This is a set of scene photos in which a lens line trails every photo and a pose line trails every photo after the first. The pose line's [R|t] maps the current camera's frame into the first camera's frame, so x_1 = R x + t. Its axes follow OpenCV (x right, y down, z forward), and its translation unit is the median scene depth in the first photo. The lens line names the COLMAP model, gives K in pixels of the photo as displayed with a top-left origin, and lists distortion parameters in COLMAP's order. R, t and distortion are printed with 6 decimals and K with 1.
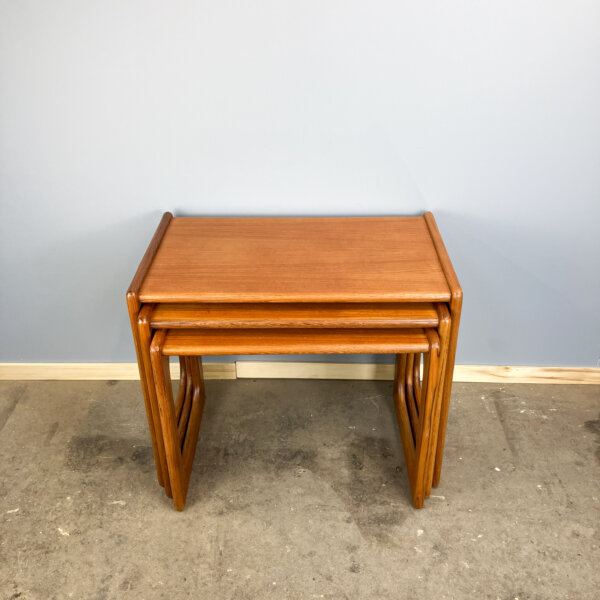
lens RADIAL K [[659.4, 0, 302.8], [0, 659.4, 301.2], [0, 0, 1]] dist [-0.020889, 0.051772]
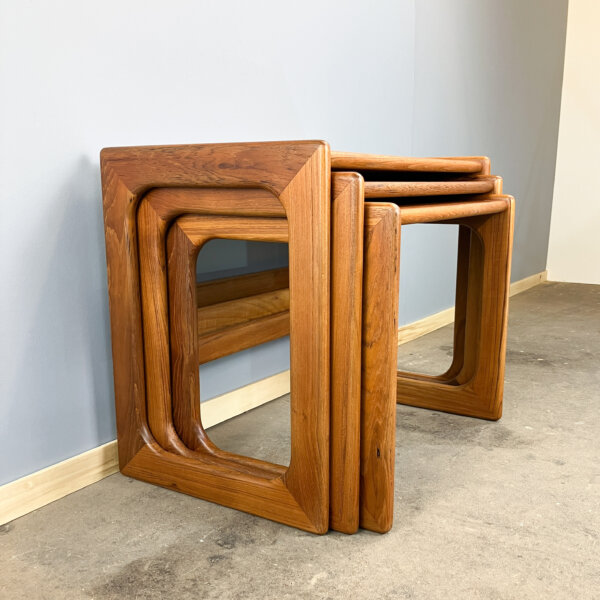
lens RADIAL K [[688.3, 0, 298.8], [0, 688.3, 327.1], [0, 0, 1]] dist [0.175274, -0.657831]
pose [[0.529823, -0.172411, 0.830399, -0.733128], [0.437642, 0.894269, -0.093559, 0.169212], [-0.726469, 0.412987, 0.549258, 0.614475]]
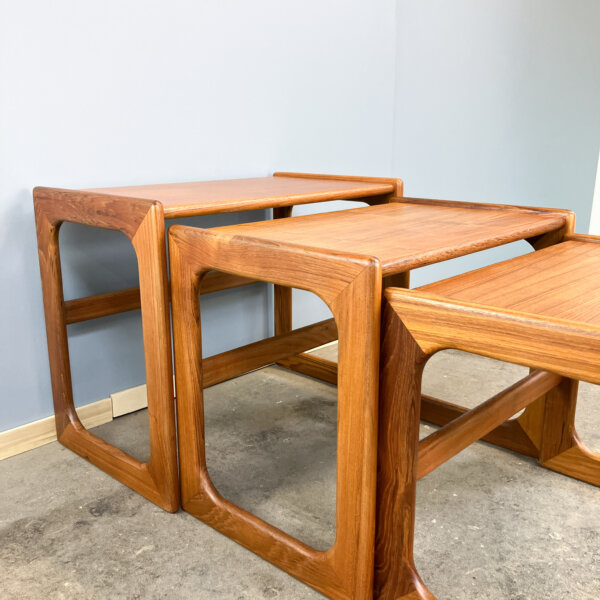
lens RADIAL K [[659.4, 0, 302.8], [0, 659.4, 301.2], [0, 0, 1]] dist [-0.020889, 0.051772]
pose [[0.677719, -0.179976, 0.712955, -0.611921], [0.374642, 0.918815, -0.124184, 0.217049], [-0.632724, 0.351265, 0.690125, 0.335811]]
